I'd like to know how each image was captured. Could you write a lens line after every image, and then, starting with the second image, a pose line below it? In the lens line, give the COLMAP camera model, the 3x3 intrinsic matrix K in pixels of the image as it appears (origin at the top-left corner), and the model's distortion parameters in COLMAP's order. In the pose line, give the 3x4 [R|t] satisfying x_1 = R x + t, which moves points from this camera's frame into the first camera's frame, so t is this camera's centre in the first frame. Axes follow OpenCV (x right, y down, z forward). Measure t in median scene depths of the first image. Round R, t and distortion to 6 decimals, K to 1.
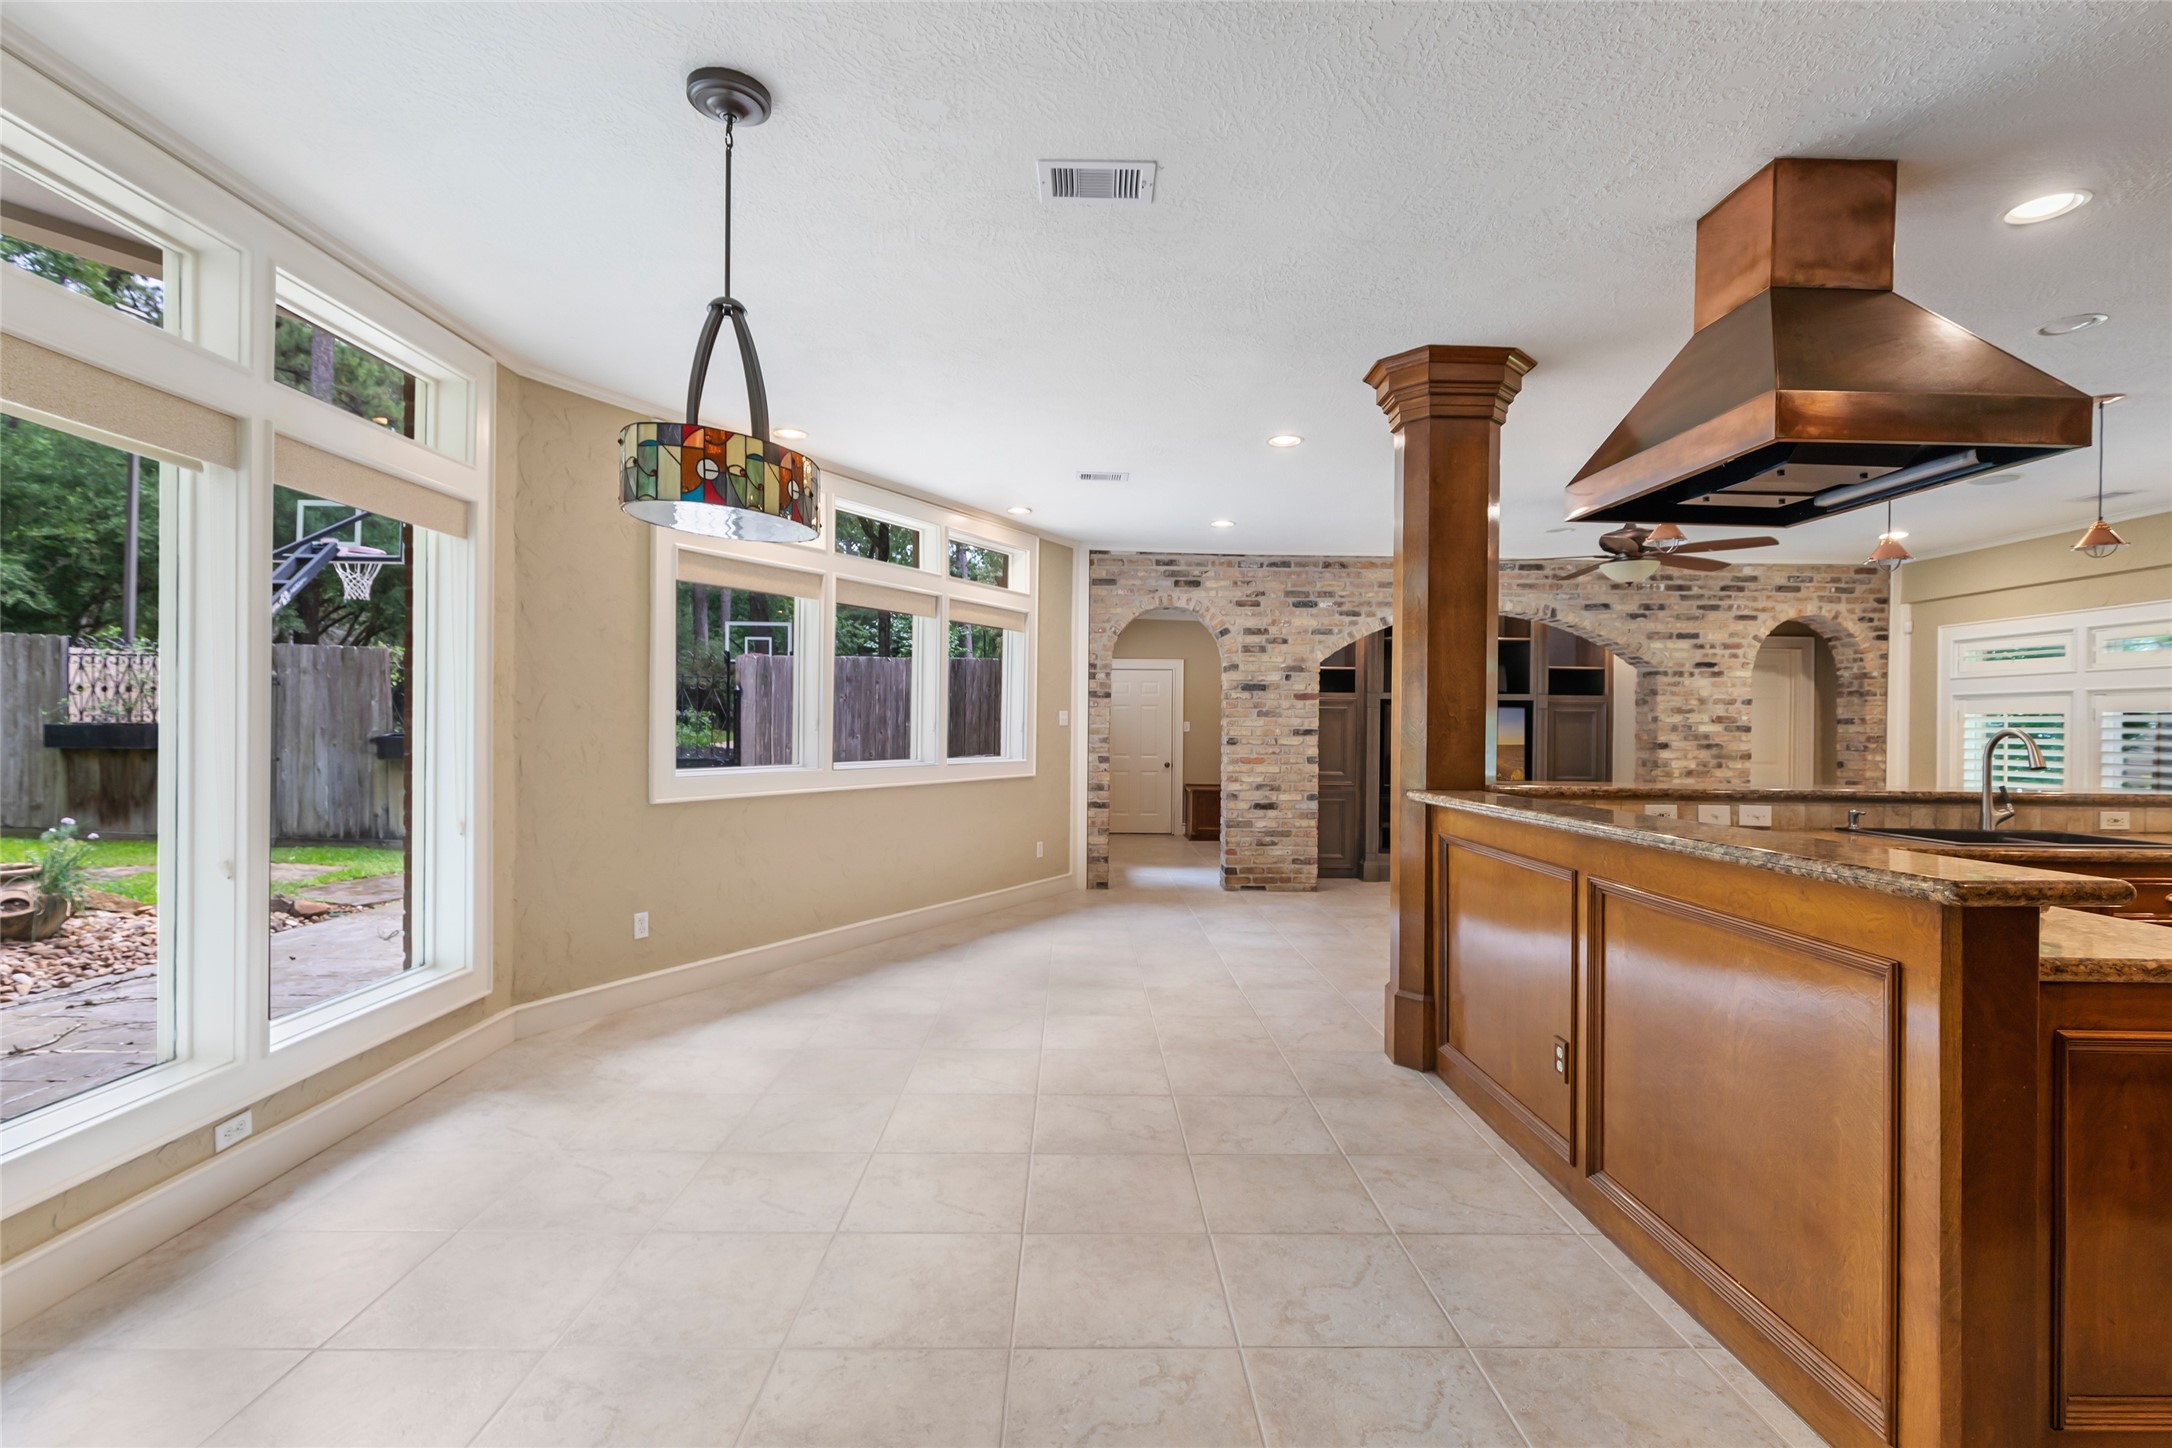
lens RADIAL K [[976.2, 0, 1119.4], [0, 976.2, 735.2], [0, 0, 1]] dist [-0.001938, -0.001070]
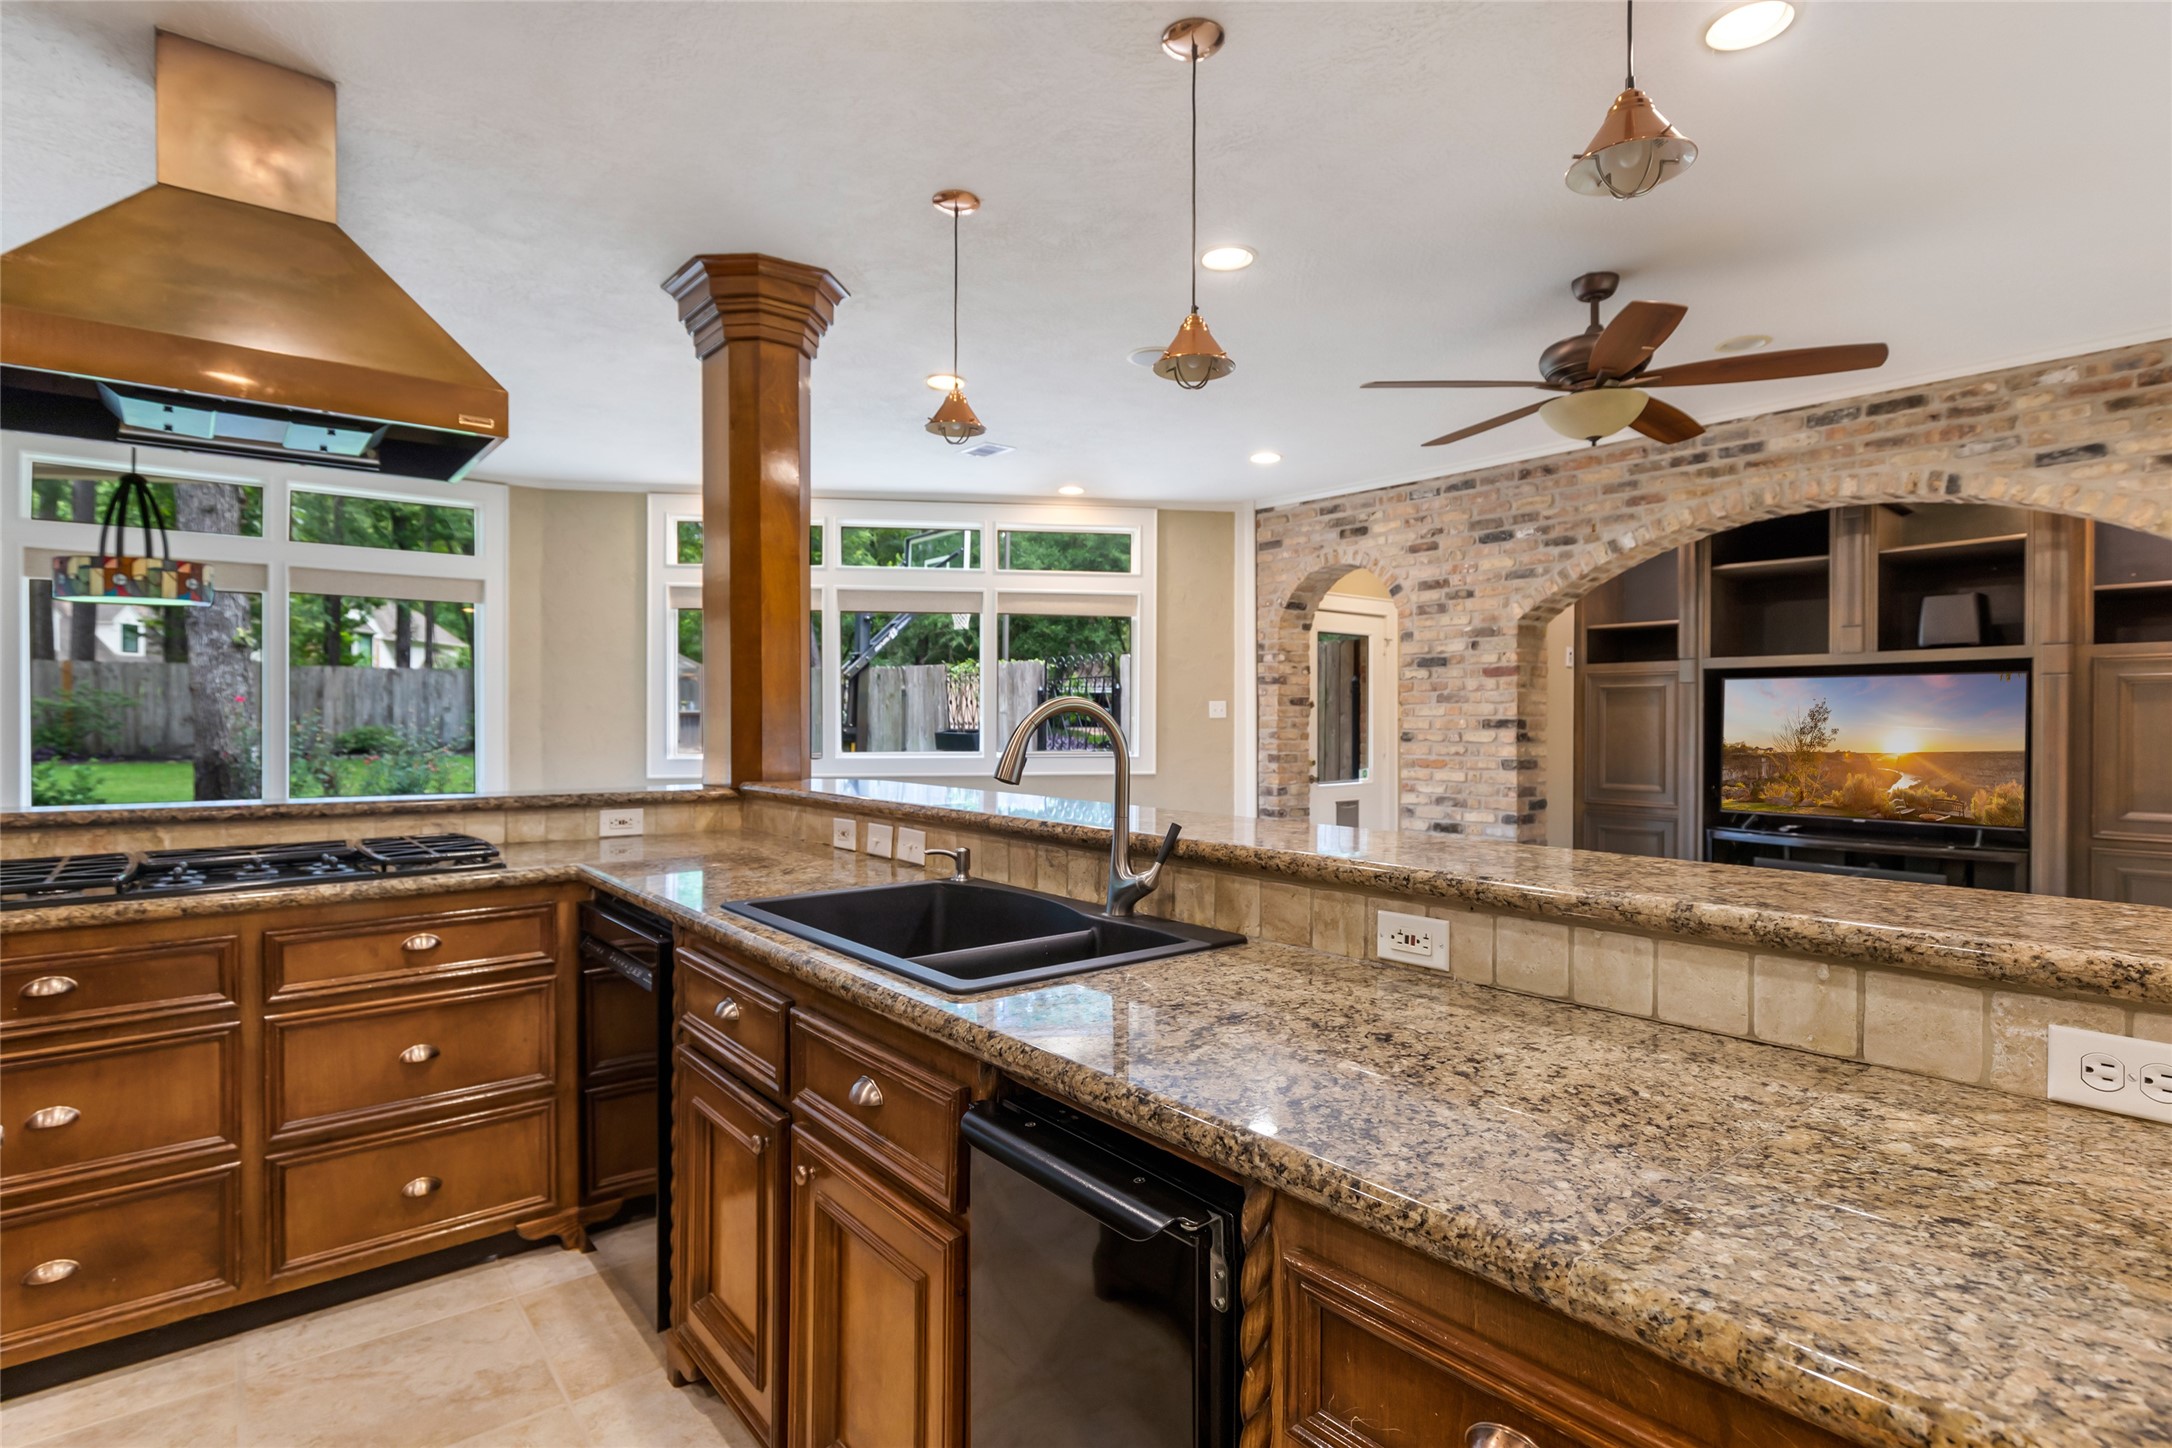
lens RADIAL K [[1076.5, 0, 1086.2], [0, 1076.5, 722.8], [0, 0, 1]] dist [0.000212, -0.001796]
pose [[0.625396, -0.007805, -0.780269, 0.598486], [0.000045, 0.999950, -0.009966, 0.003833], [0.780308, 0.006197, 0.625365, 0.301675]]
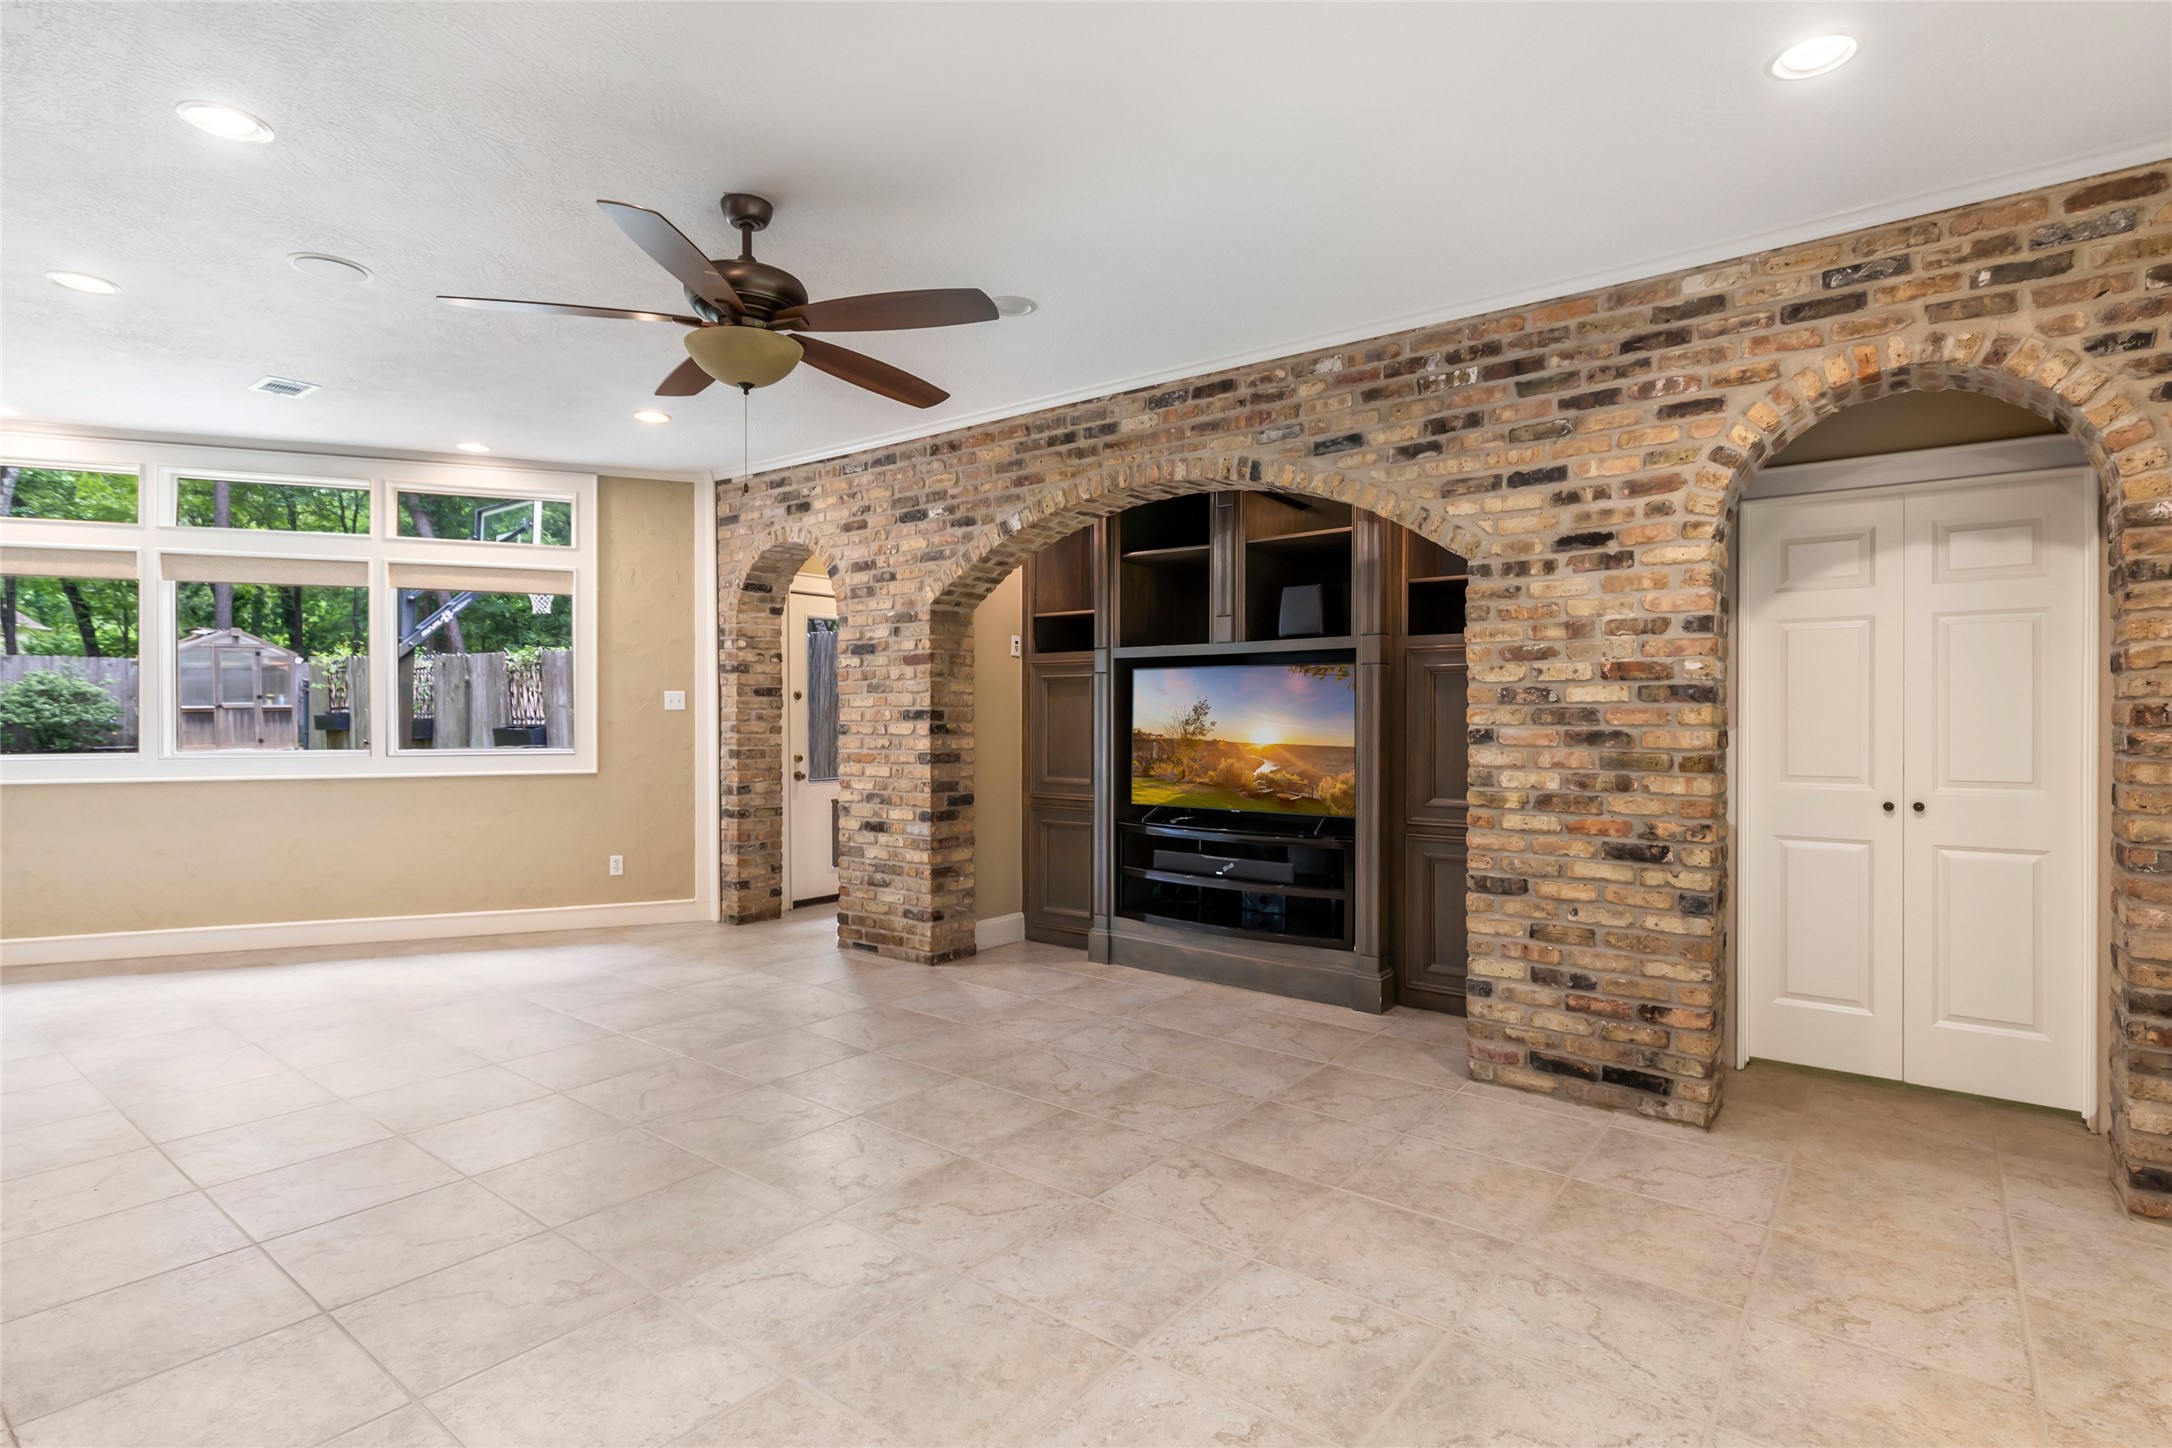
lens RADIAL K [[1076.5, 0, 1092.6], [0, 1076.5, 721.3], [0, 0, 1]] dist [0.000212, -0.001796]
pose [[0.783510, -0.007891, -0.621329, 0.722375], [0.004654, 0.999966, -0.006832, 0.006558], [0.621362, 0.002461, 0.783520, 0.515842]]
